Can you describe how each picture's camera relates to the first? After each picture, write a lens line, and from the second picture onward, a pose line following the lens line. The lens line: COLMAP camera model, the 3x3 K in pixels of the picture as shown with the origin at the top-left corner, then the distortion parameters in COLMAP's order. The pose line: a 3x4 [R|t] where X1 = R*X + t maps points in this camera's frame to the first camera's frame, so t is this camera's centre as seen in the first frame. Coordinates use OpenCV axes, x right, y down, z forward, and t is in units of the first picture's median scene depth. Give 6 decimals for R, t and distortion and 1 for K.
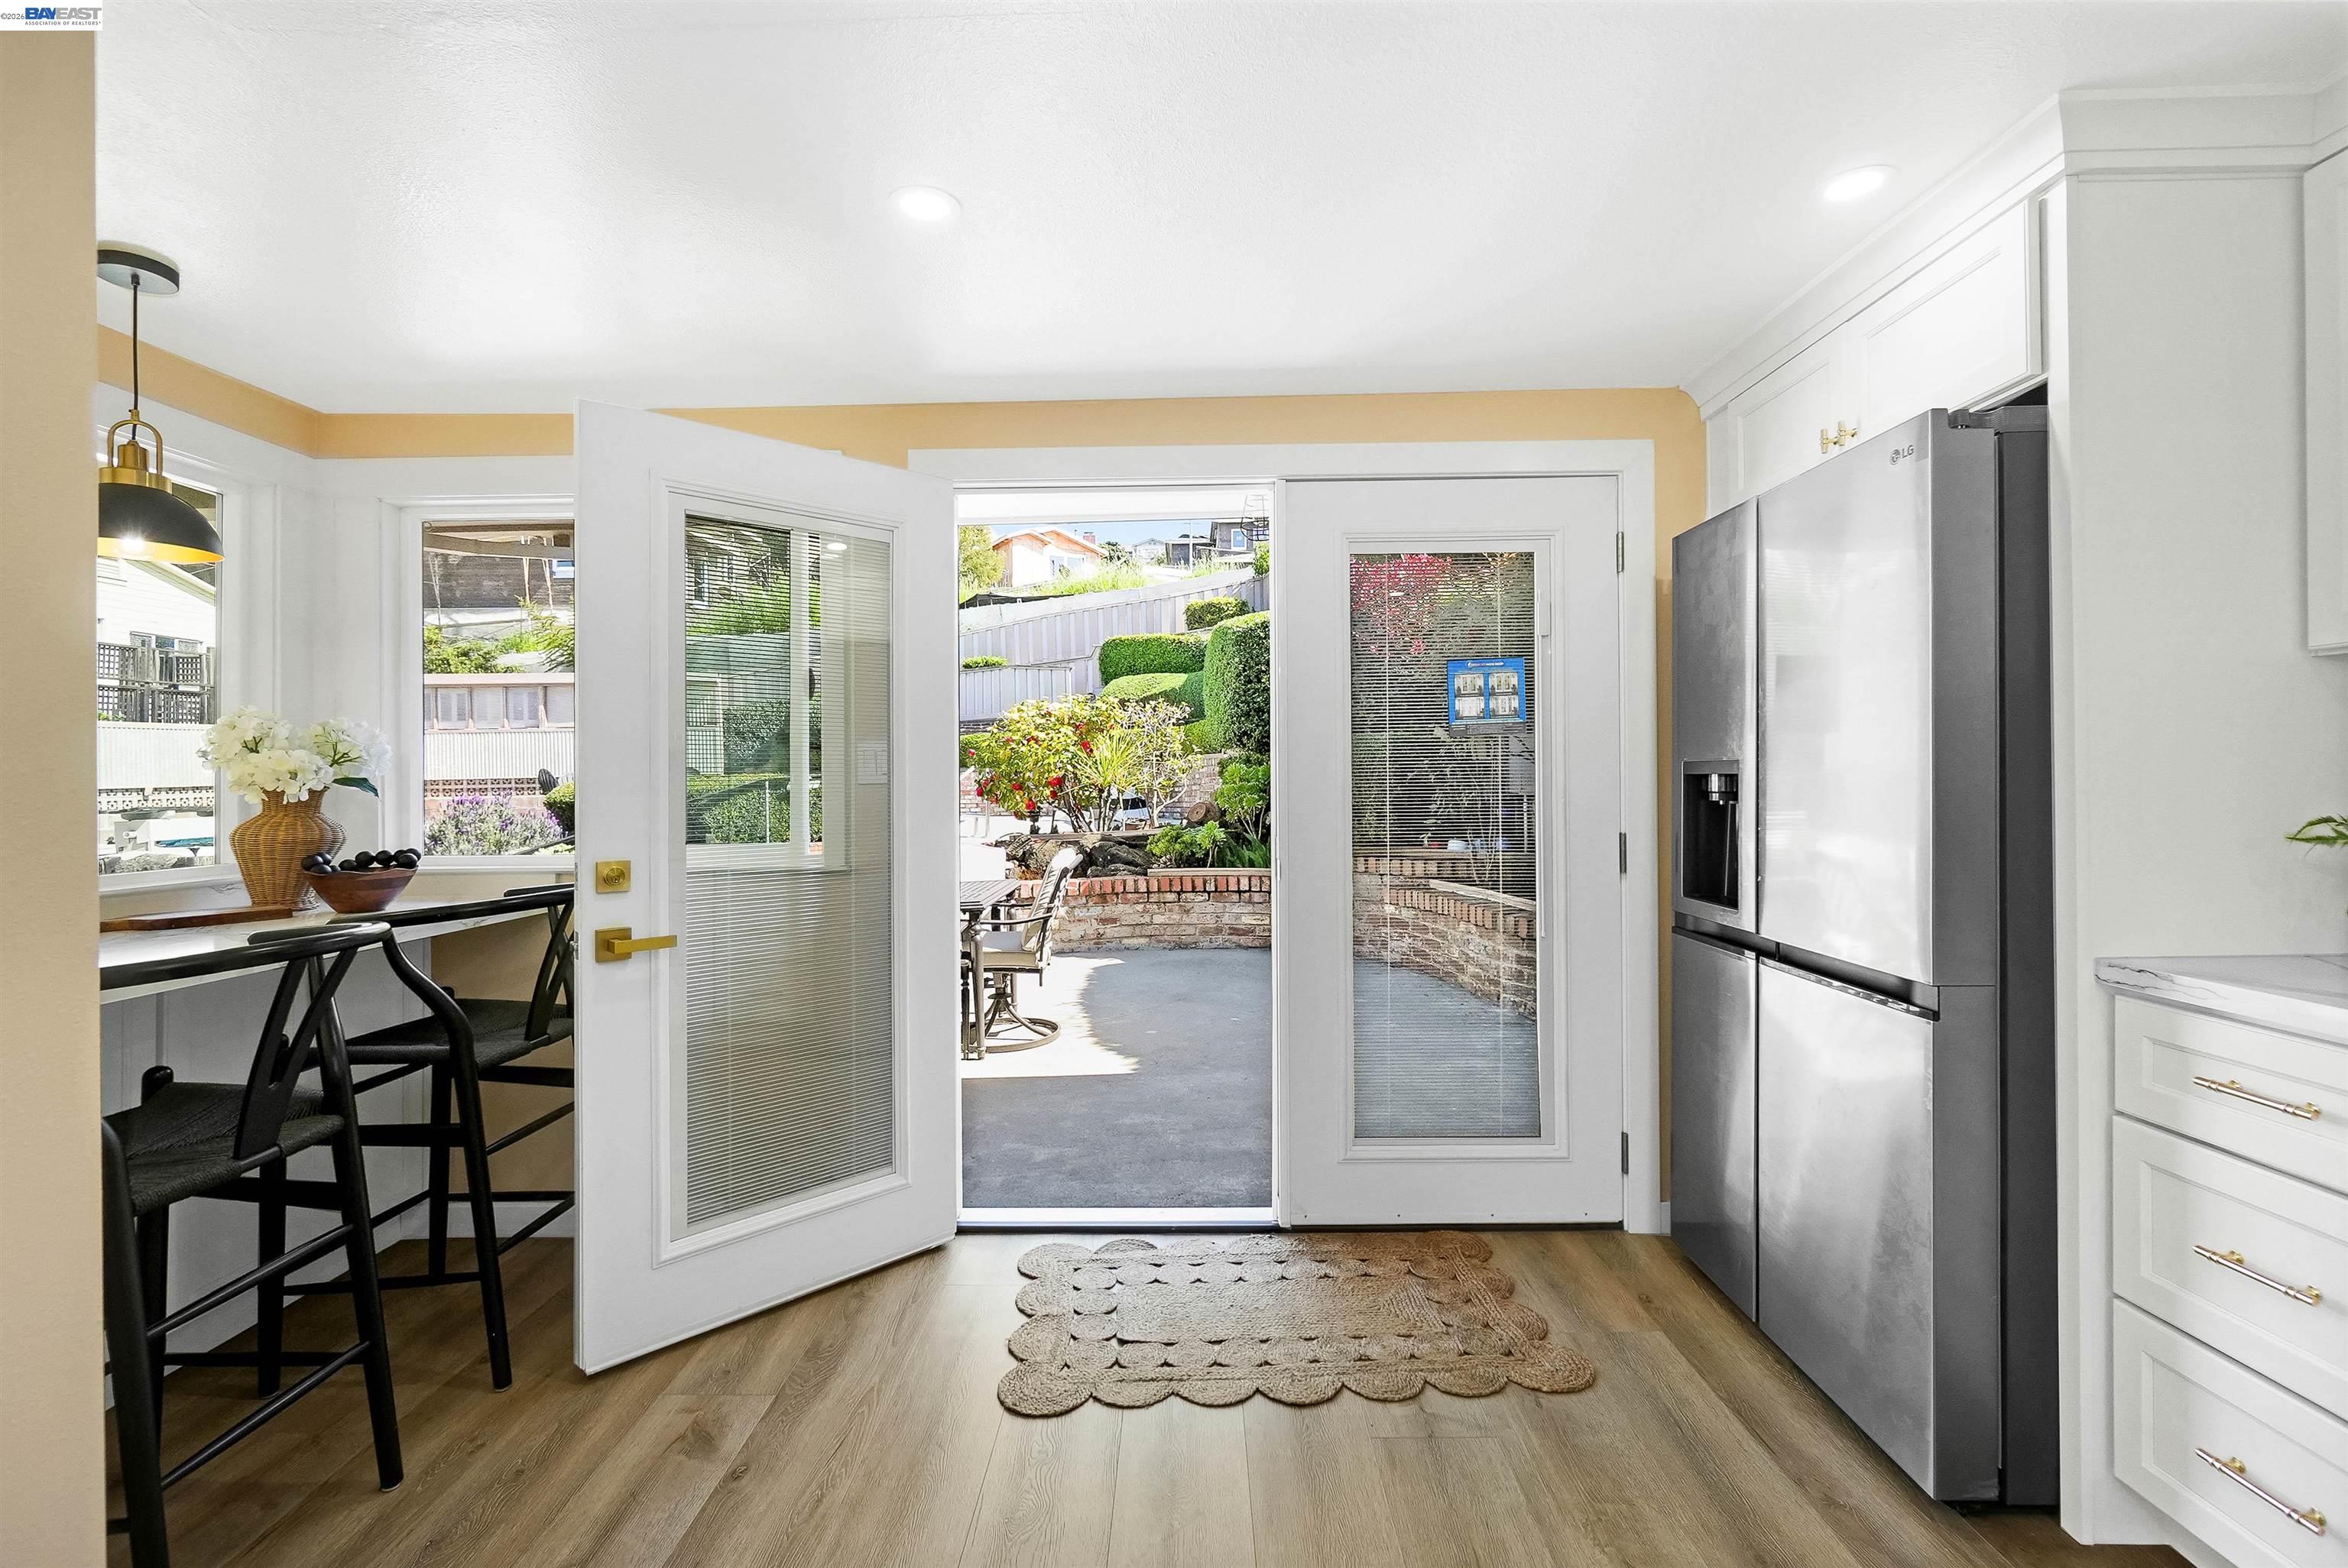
lens RADIAL K [[1025.2, 0, 1175.3], [0, 1025.2, 780.3], [0, 0, 1]] dist [-0.005080, 0.001656]
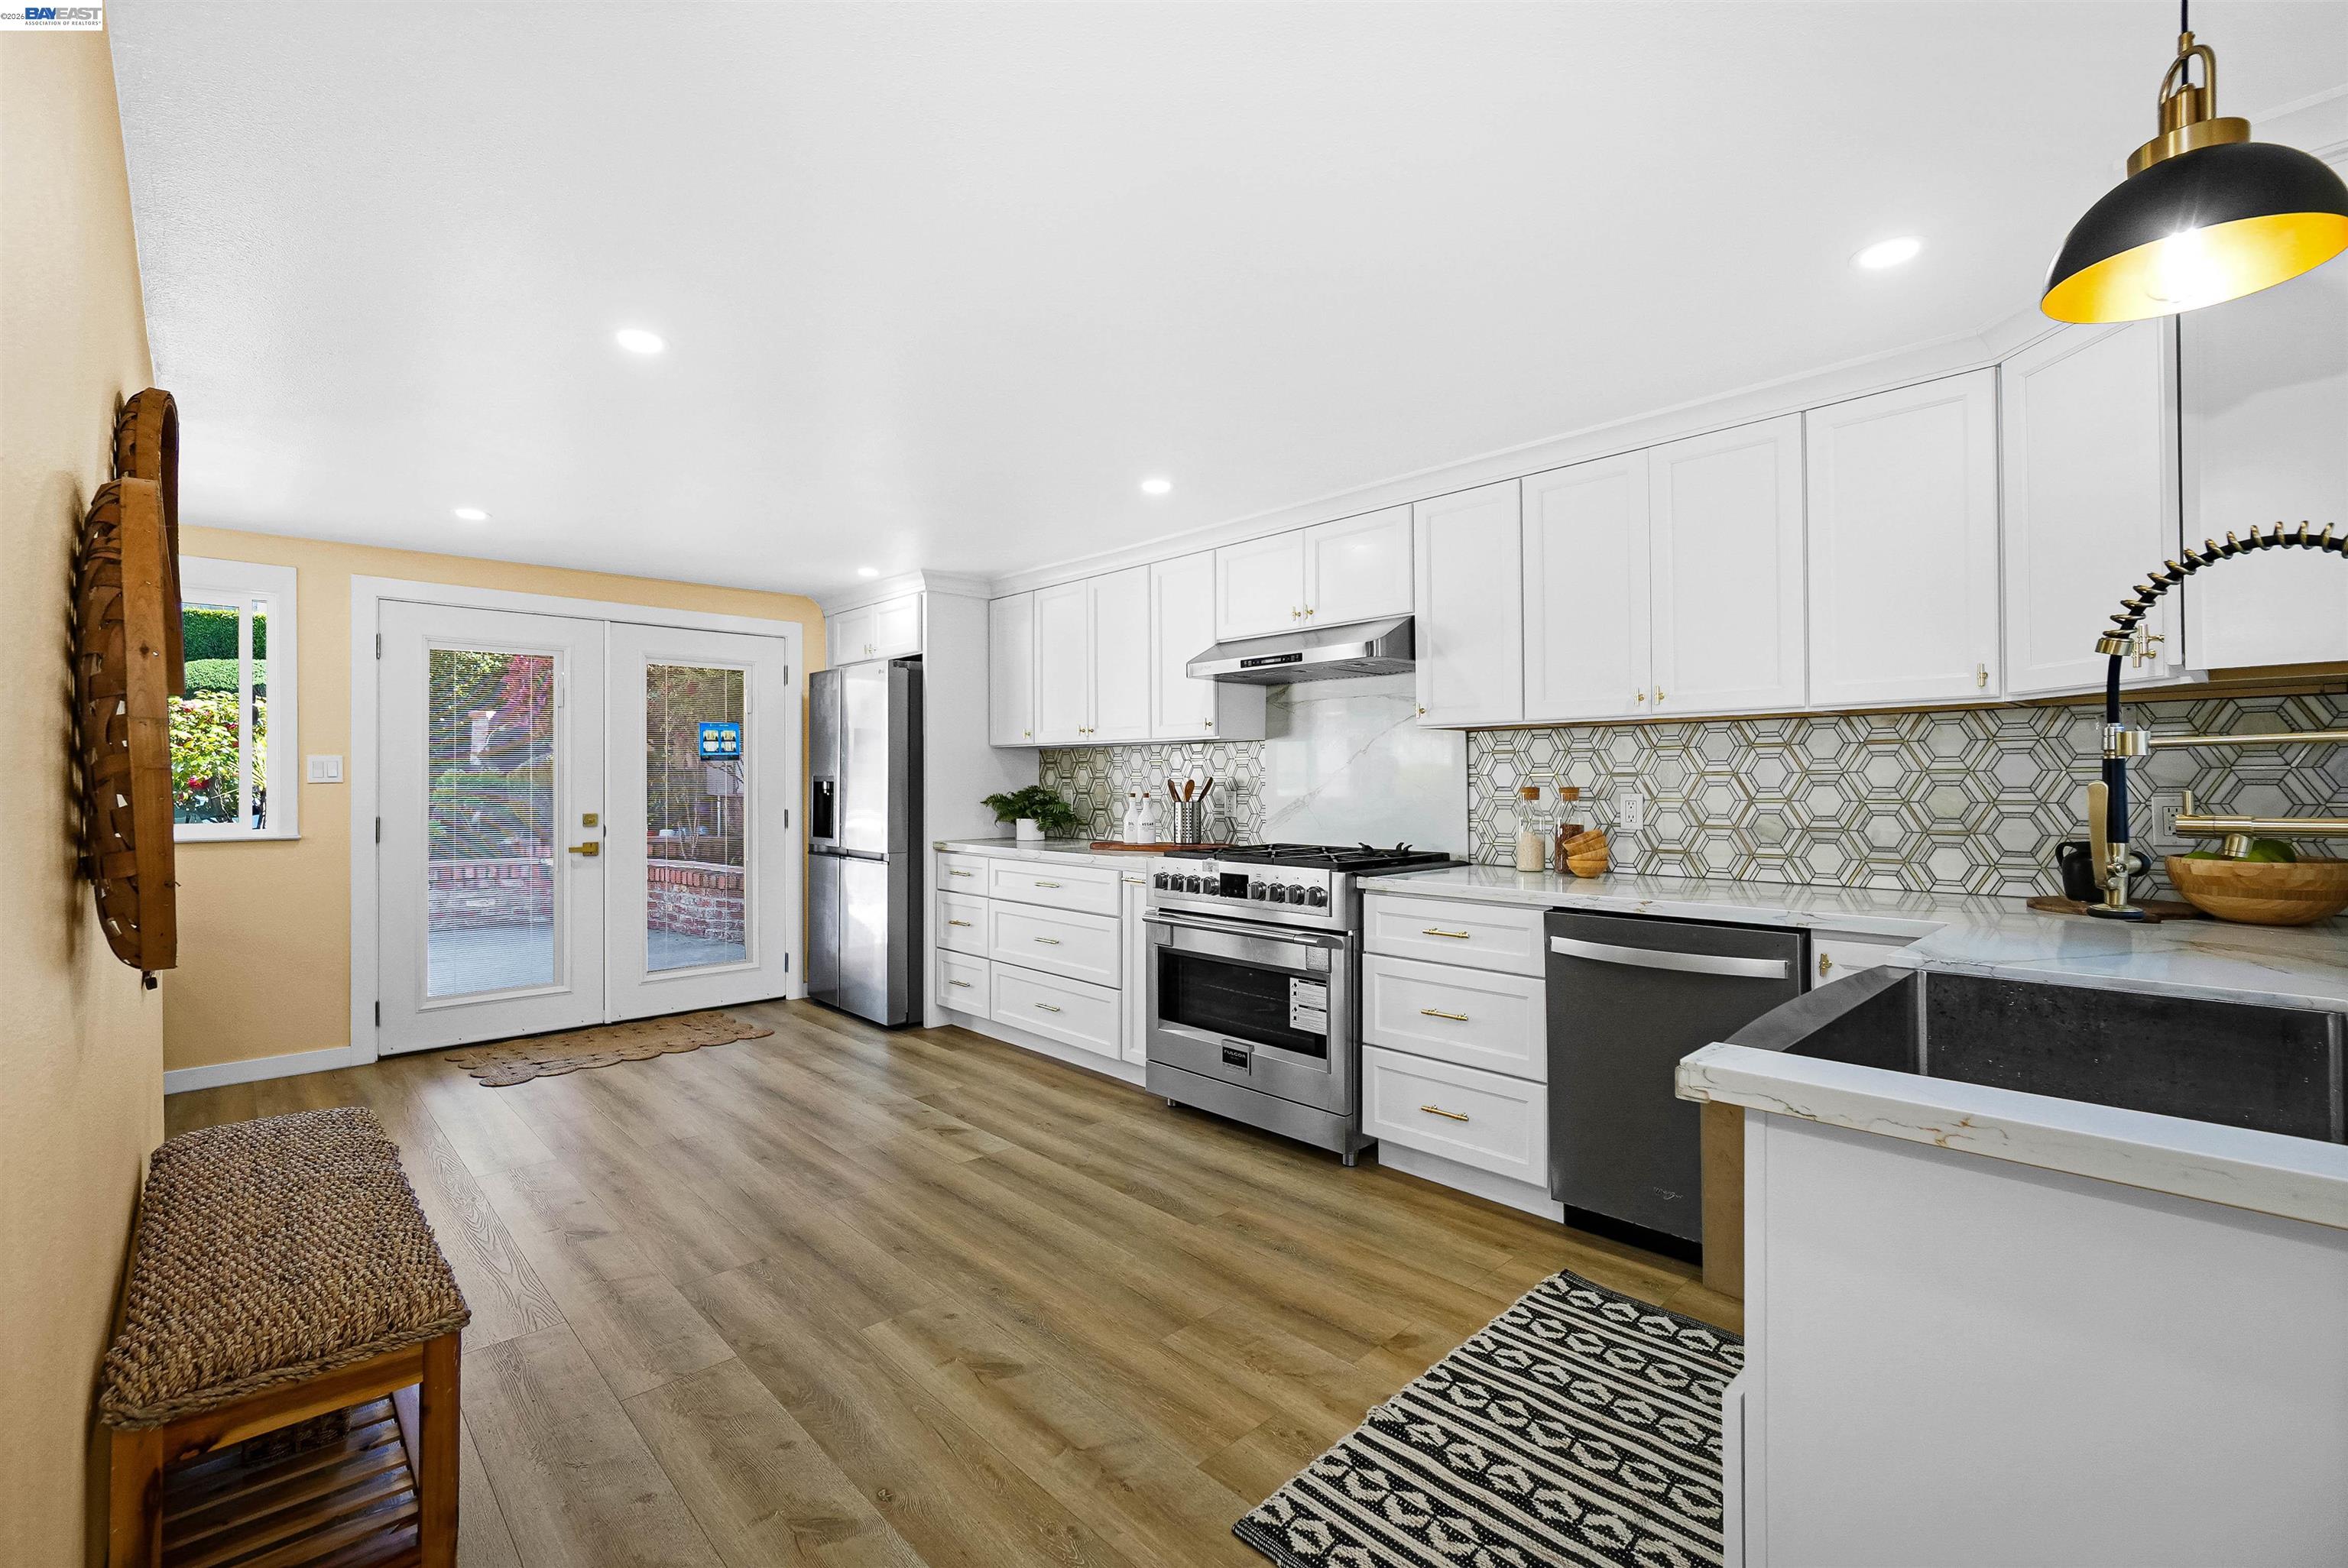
lens RADIAL K [[1025.2, 0, 1170.5], [0, 1025.2, 791.5], [0, 0, 1]] dist [-0.005080, 0.001656]
pose [[0.718984, 0.002995, 0.695020, -0.218478], [-0.005297, 0.999985, 0.001170, 0.003846], [-0.695007, -0.004522, 0.718989, -0.505414]]
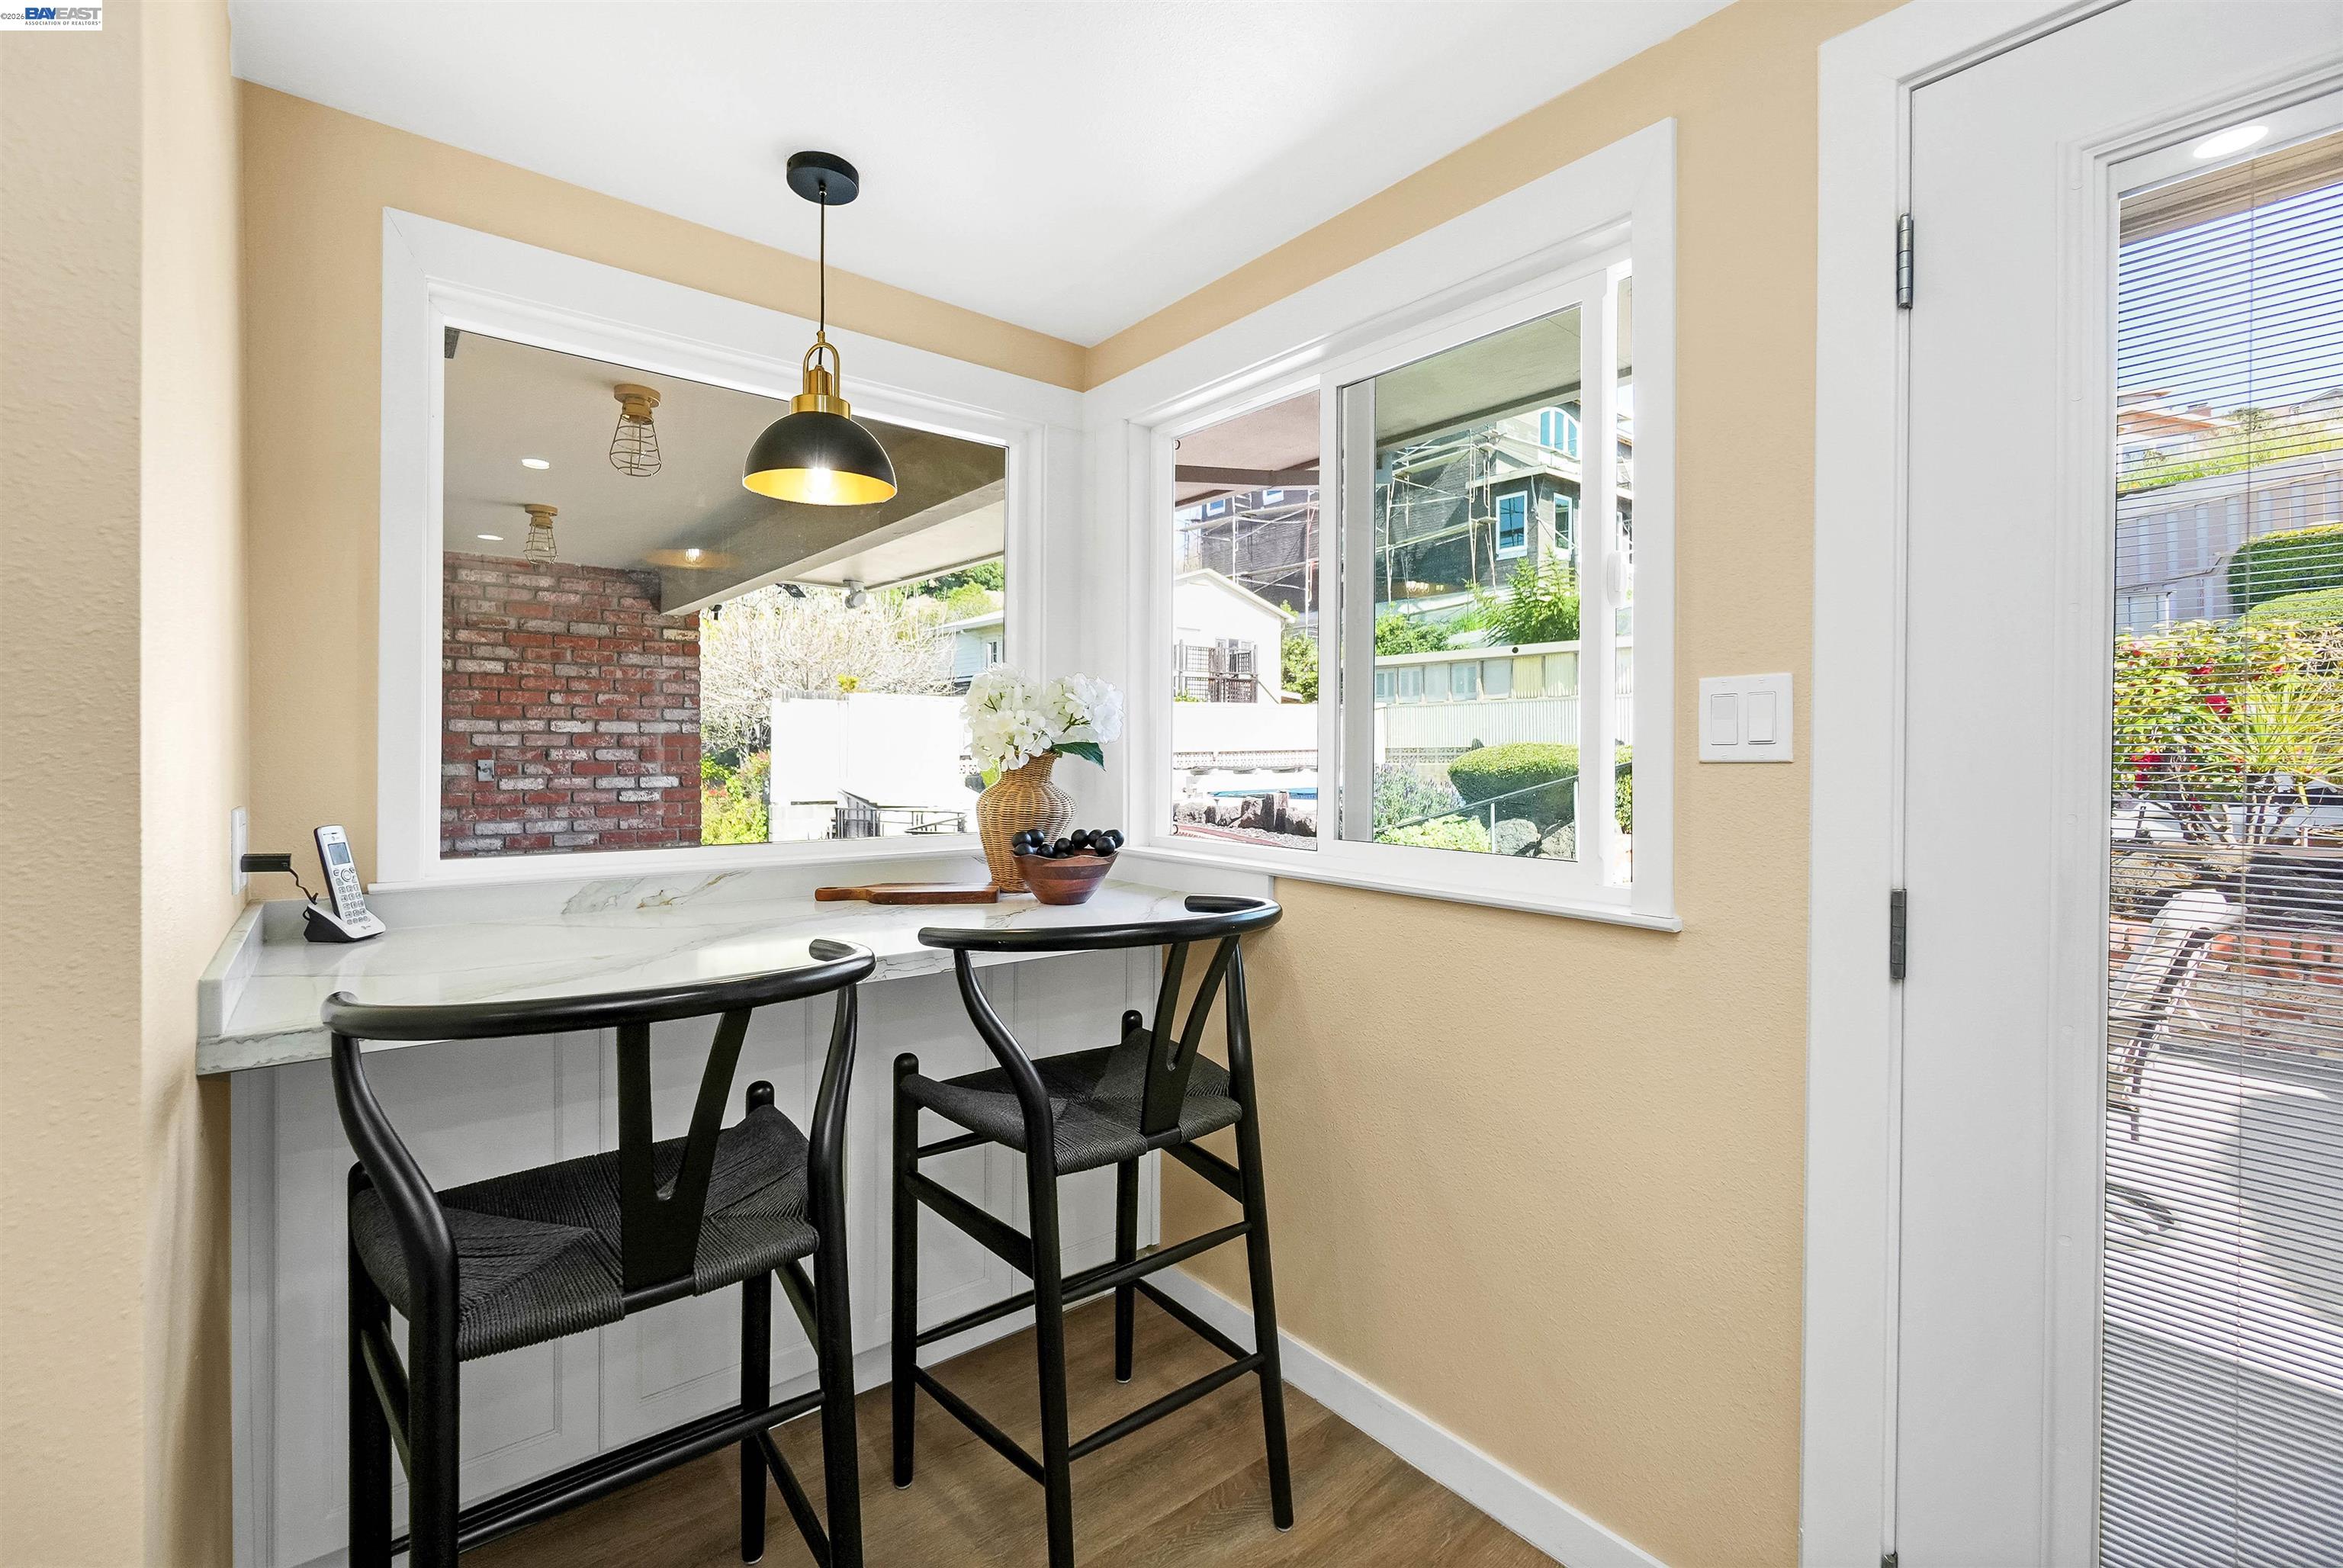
lens RADIAL K [[1023.1, 0, 1171.5], [0, 1023.1, 749.4], [0, 0, 1]] dist [-0.005080, 0.001656]
pose [[0.646562, 0.011861, -0.762769, -0.045130], [-0.013157, 0.999904, 0.004396, -0.000739], [0.762748, 0.007193, 0.646656, 0.230079]]
